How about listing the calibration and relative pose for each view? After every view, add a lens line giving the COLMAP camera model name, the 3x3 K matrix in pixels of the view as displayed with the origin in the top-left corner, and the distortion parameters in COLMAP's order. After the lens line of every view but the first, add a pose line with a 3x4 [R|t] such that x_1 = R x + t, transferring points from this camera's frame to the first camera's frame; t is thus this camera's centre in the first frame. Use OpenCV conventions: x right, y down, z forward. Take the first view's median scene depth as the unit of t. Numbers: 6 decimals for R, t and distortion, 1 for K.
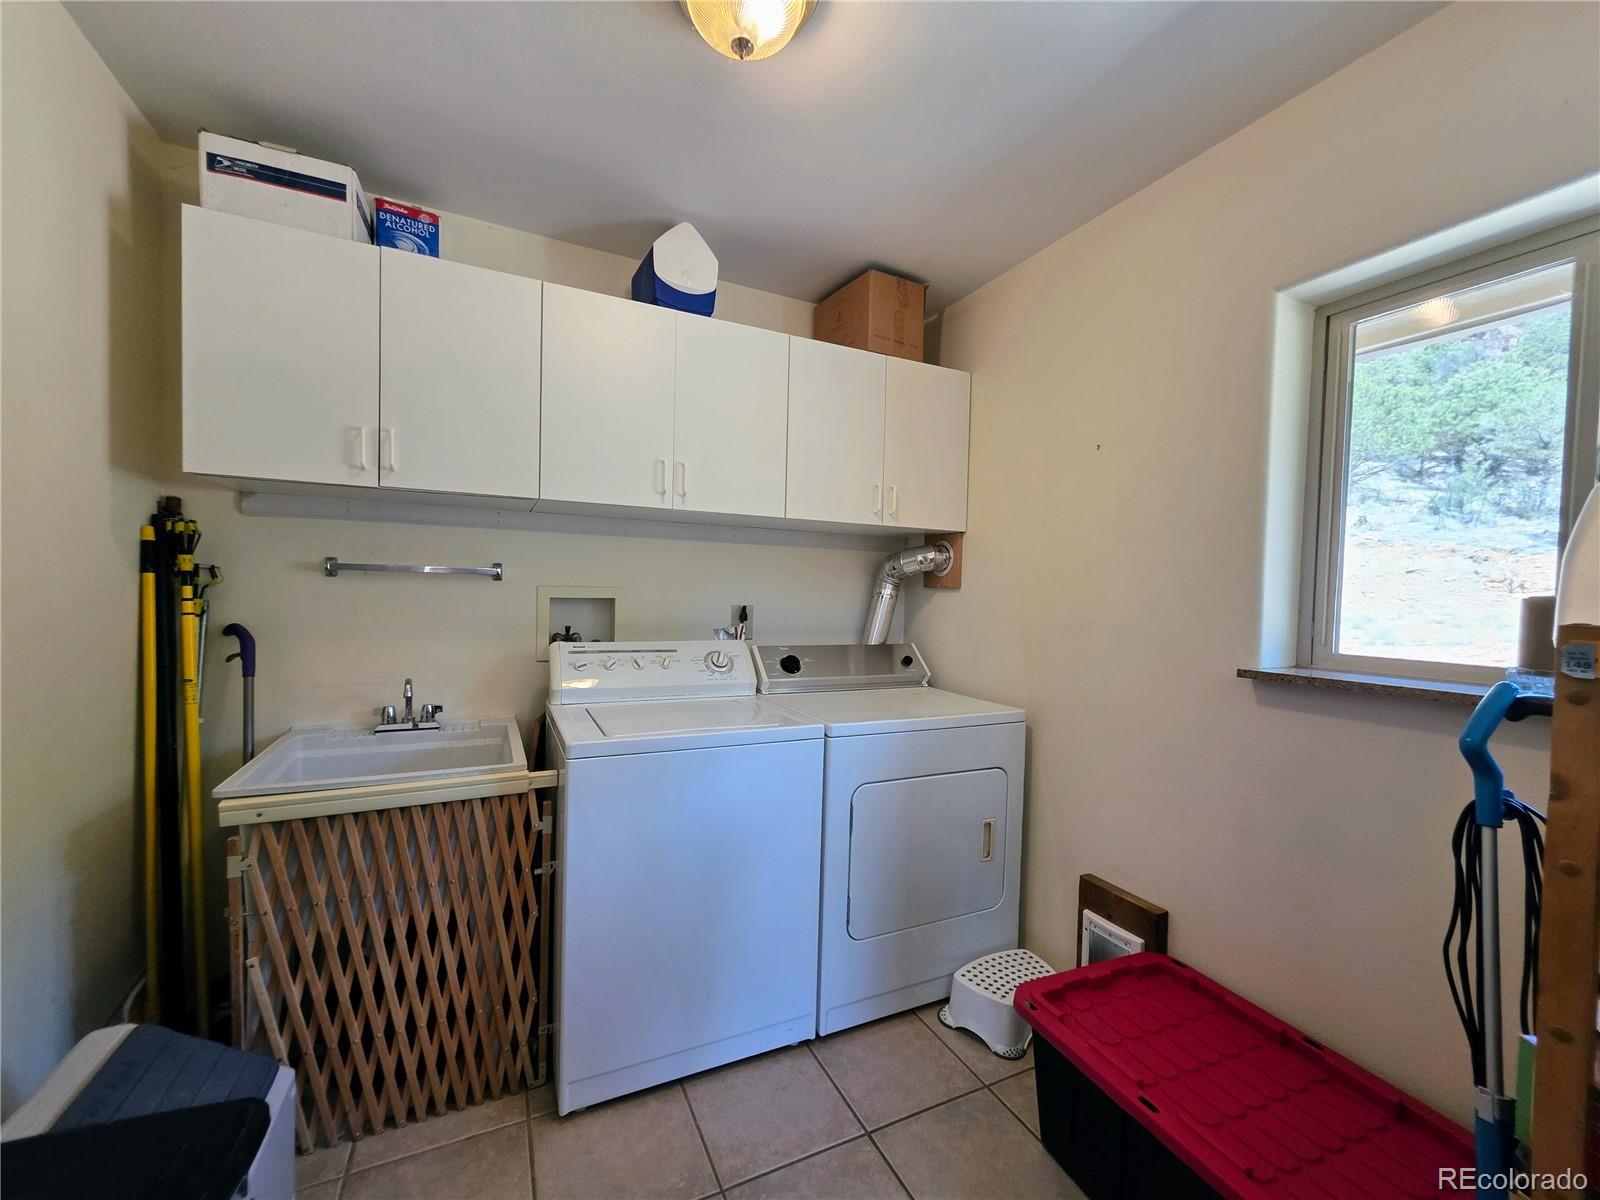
lens RADIAL K [[644.3, 0, 798.9], [0, 644.3, 613.0], [0, 0, 1]] dist [0.000847, -0.000148]
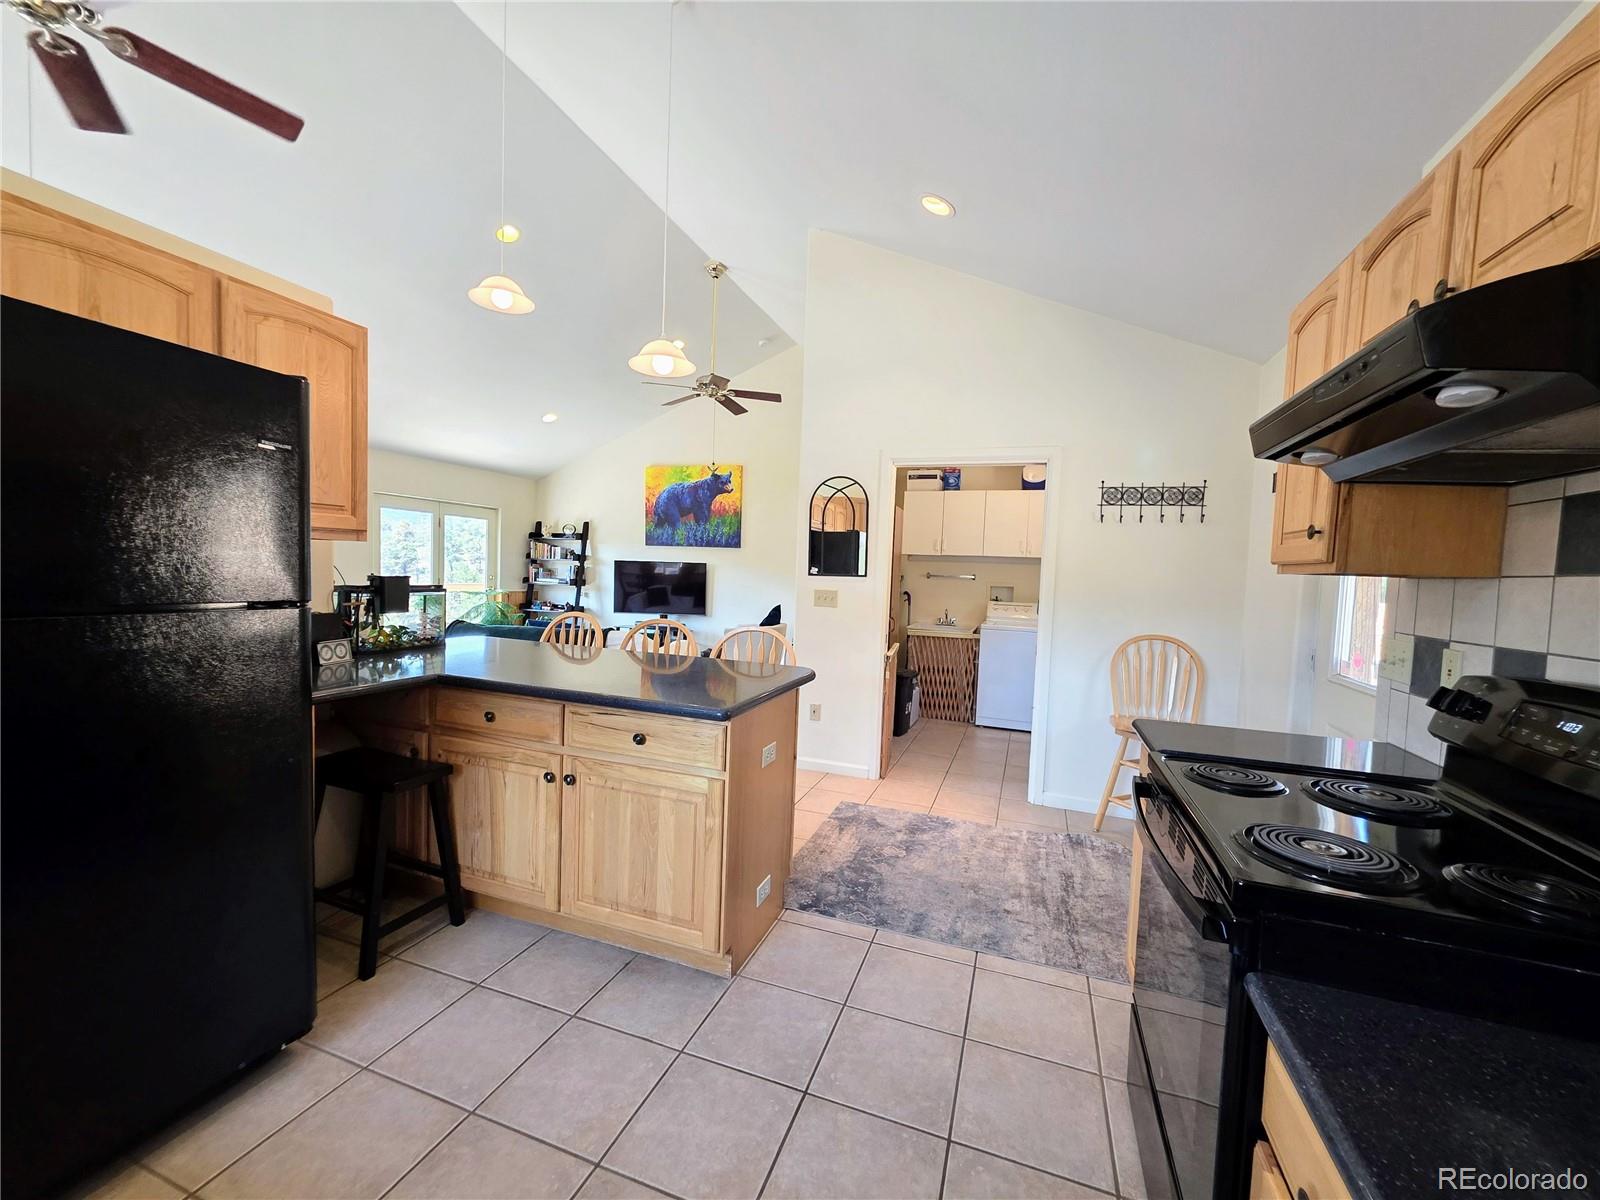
lens RADIAL K [[644.3, 0, 800.1], [0, 644.3, 602.5], [0, 0, 1]] dist [0.000847, -0.000148]
pose [[0.699026, 0.044940, -0.713683, 1.457462], [-0.040536, 0.998909, 0.023197, 0.022439], [0.713946, 0.012715, 0.700085, -2.200890]]
